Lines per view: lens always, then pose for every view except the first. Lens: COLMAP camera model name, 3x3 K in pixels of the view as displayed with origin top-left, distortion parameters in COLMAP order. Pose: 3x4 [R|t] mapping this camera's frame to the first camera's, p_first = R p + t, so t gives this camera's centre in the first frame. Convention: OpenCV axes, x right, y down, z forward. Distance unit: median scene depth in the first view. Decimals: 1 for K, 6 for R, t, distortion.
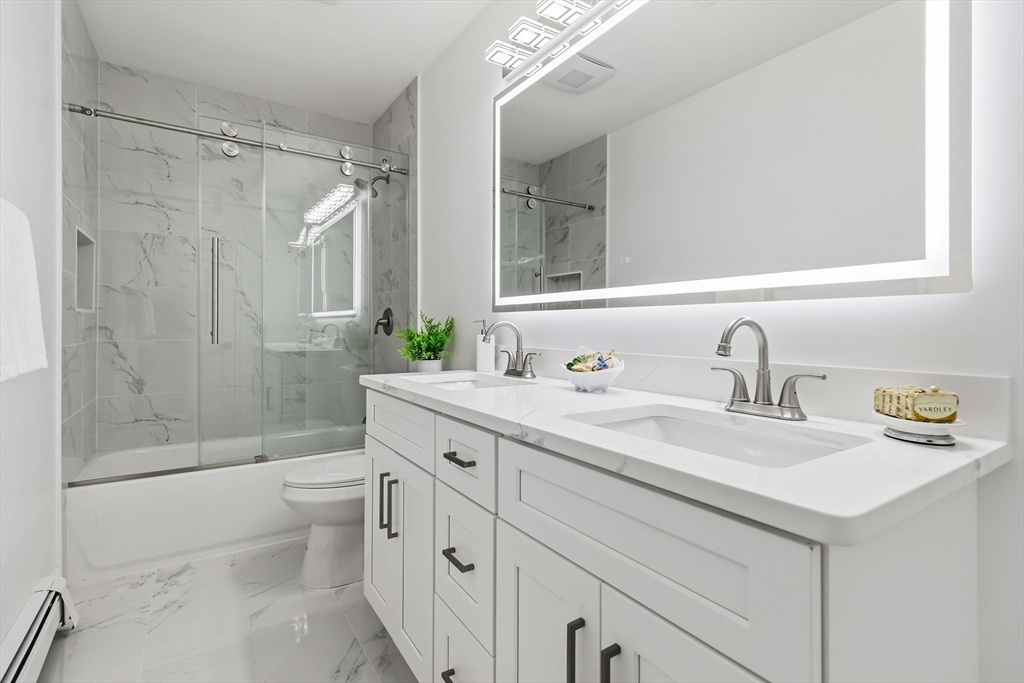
lens RADIAL K [[482.6, 0, 523.8], [0, 482.6, 320.5], [0, 0, 1]] dist [-0.000026, 0.000481]
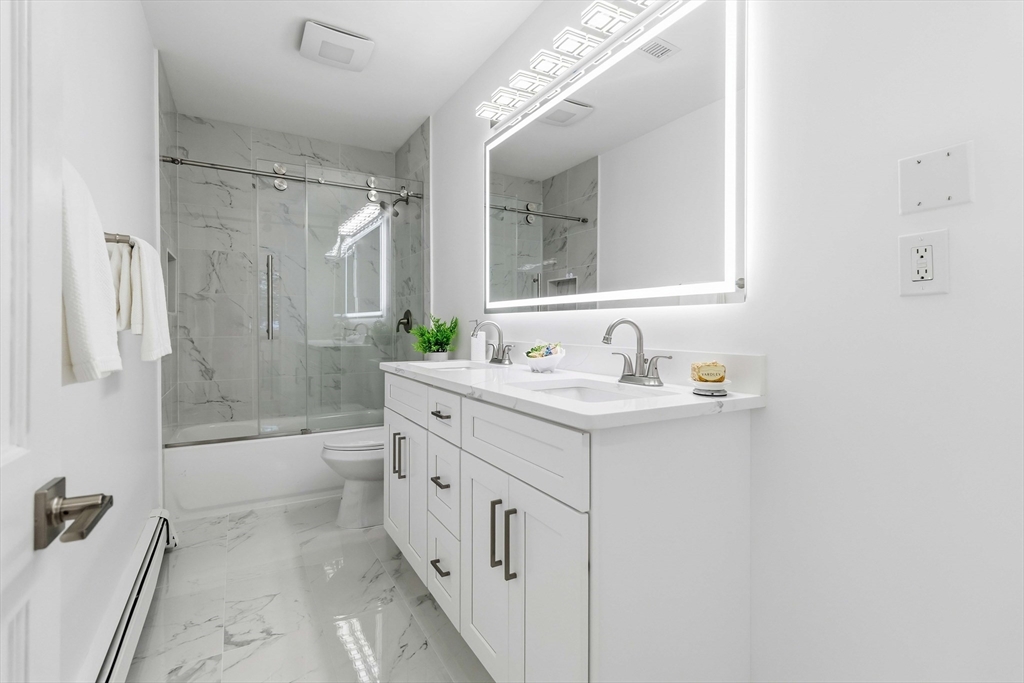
lens RADIAL K [[482.9, 0, 524.6], [0, 482.9, 322.5], [0, 0, 1]] dist [0.000608, 0.000308]
pose [[0.998130, -0.003315, -0.061042, 0.100698], [0.003710, 0.999973, 0.006357, -0.001673], [0.061020, -0.006571, 0.998115, -0.216704]]
